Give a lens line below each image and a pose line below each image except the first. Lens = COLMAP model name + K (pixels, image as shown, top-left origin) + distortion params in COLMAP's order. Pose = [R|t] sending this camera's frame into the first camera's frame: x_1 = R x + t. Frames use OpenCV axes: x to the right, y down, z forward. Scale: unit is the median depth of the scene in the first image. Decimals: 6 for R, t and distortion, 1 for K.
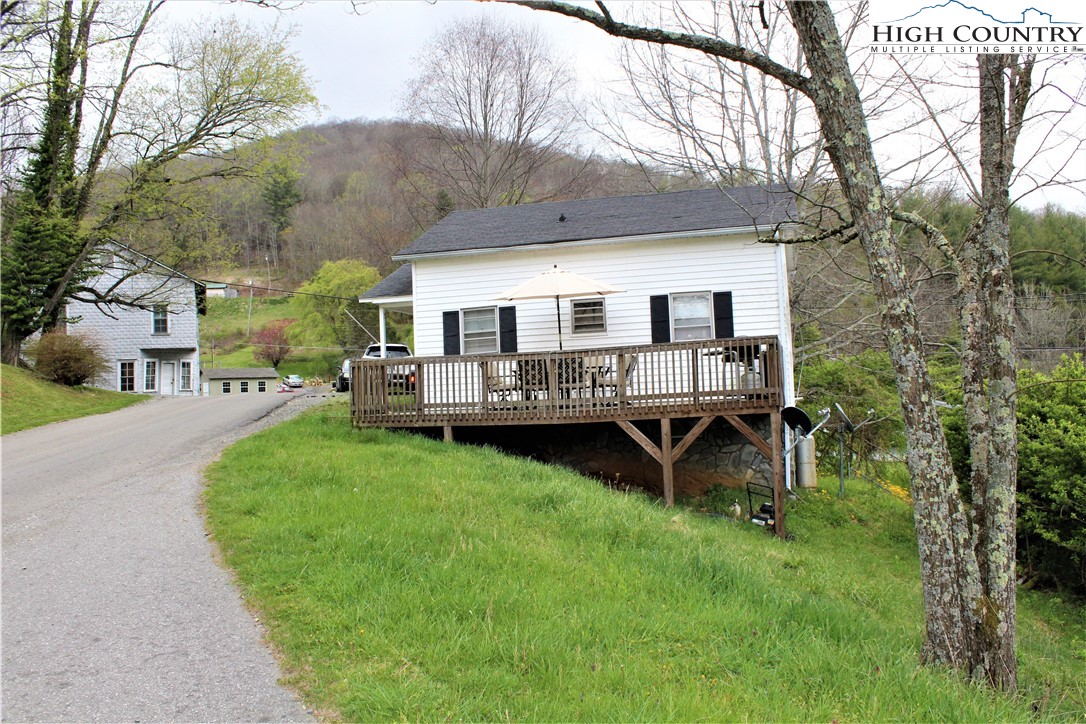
lens RADIAL K [[911.0, 0, 543.0], [0, 911.0, 362.0], [0, 0, 1]] dist [-0.163391, 0.160747]
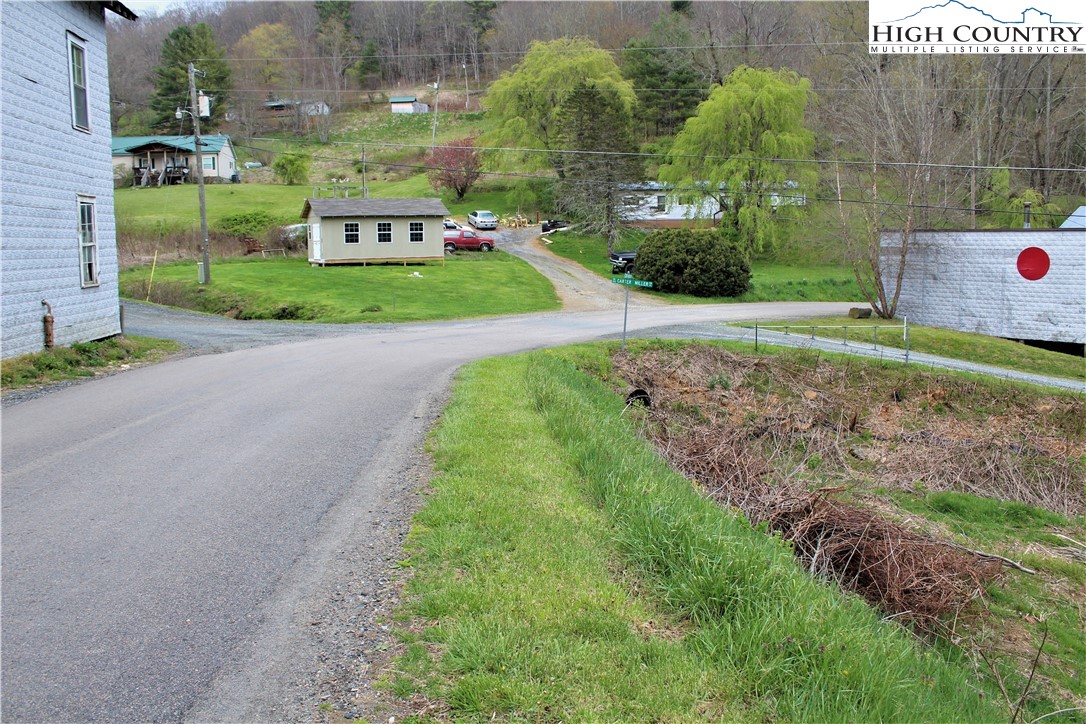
lens RADIAL K [[911.0, 0, 543.0], [0, 911.0, 362.0], [0, 0, 1]] dist [-0.163391, 0.160747]
pose [[0.974284, 0.059109, -0.217433, -0.075741], [-0.019326, 0.983344, 0.180721, 0.002491], [0.224494, -0.171872, 0.959199, 0.320977]]
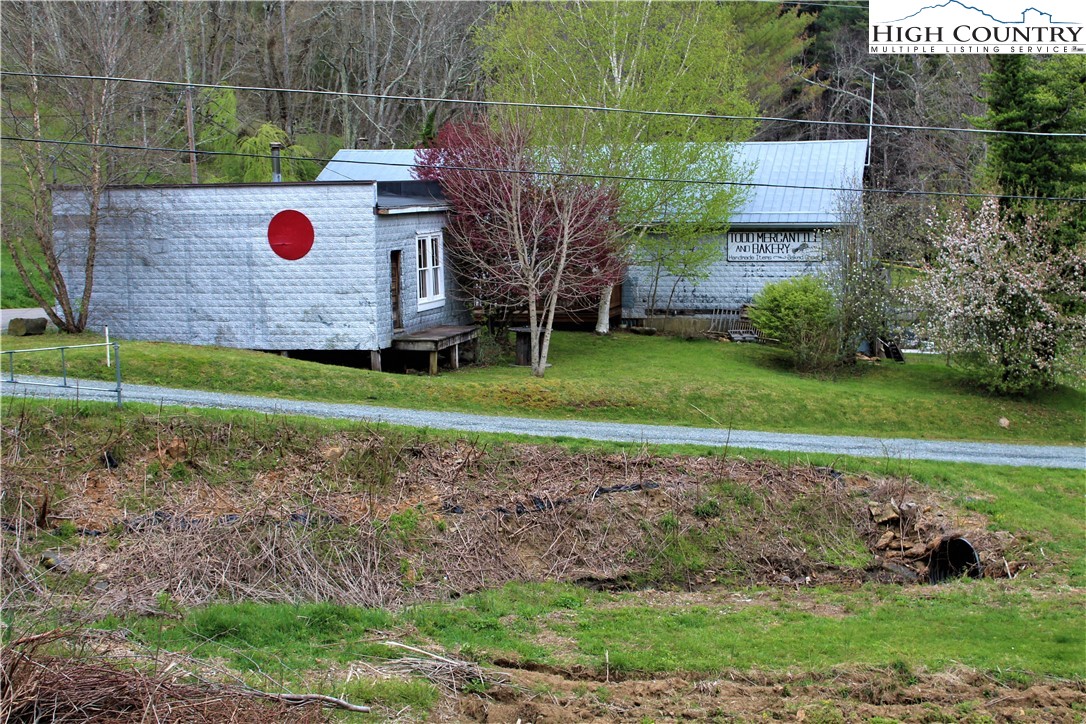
lens RADIAL K [[1469.5, 0, 543.0], [0, 1469.5, 362.0], [0, 0, 1]] dist [-0.046813, 0.013367]
pose [[0.891715, -0.025513, 0.451878, -0.111747], [-0.038146, 0.990621, 0.131204, 0.009713], [-0.450988, -0.134234, 0.882378, 0.415278]]
